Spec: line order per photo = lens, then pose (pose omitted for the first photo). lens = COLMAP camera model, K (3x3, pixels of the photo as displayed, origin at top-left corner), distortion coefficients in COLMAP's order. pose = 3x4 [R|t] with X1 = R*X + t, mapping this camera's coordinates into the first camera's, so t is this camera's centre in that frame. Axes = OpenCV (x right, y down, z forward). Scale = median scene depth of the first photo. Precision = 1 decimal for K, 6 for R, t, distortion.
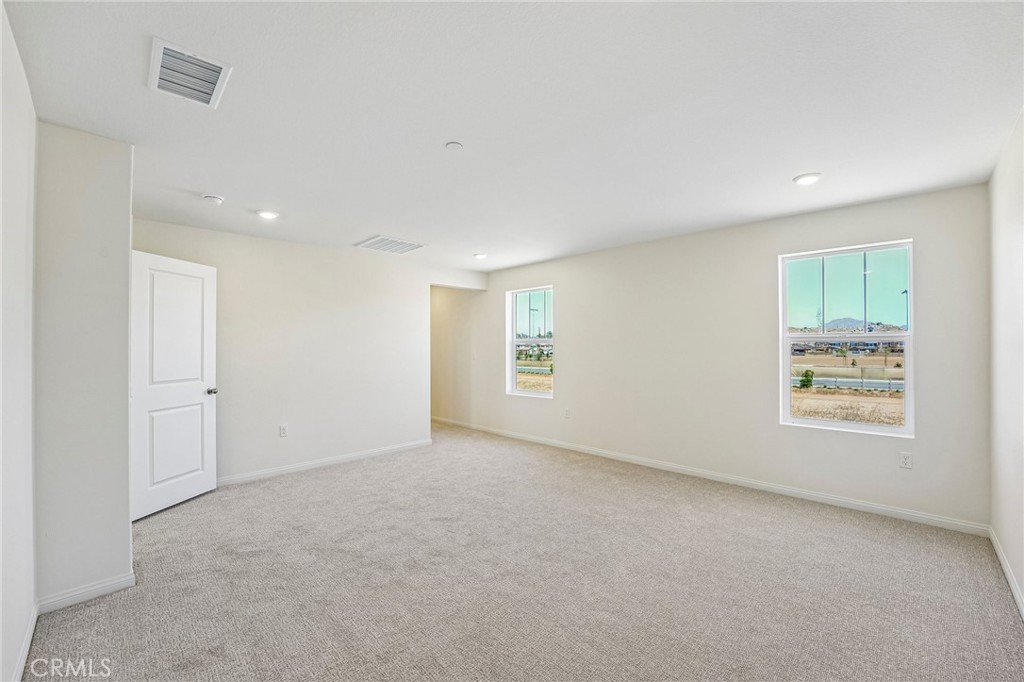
lens RADIAL K [[411.9, 0, 507.5], [0, 411.9, 342.0], [0, 0, 1]] dist [-0.004706, -0.000082]
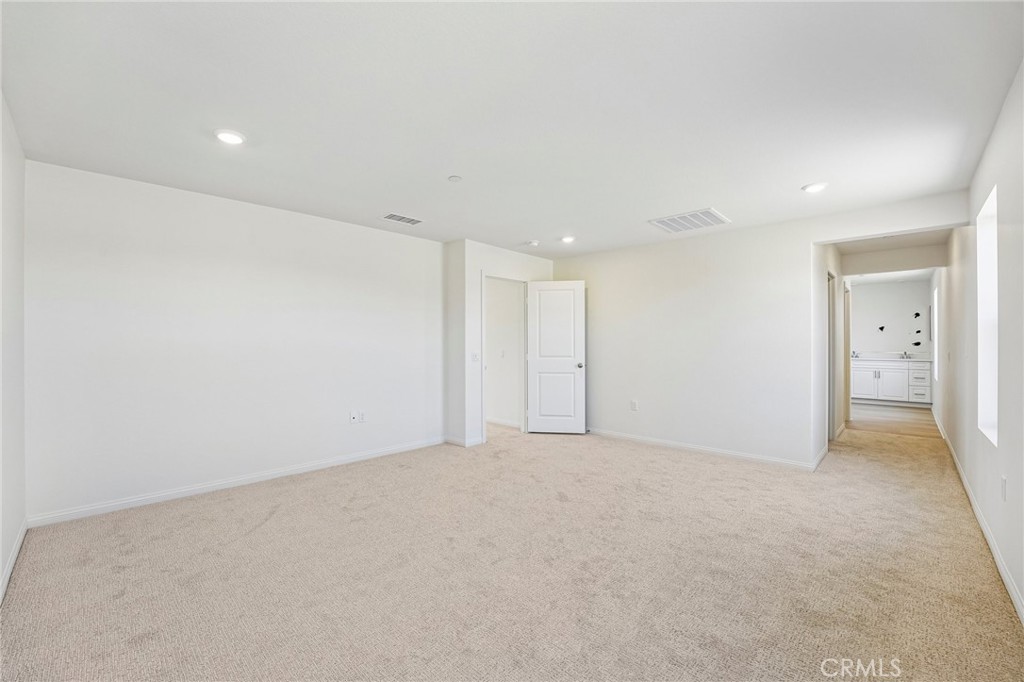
lens RADIAL K [[411.9, 0, 516.0], [0, 411.9, 343.5], [0, 0, 1]] dist [-0.004706, -0.000082]
pose [[0.046841, 0.005789, -0.998886, 0.750705], [0.011777, 0.999911, 0.006347, 0.028877], [0.998833, -0.012061, 0.046769, 0.712989]]
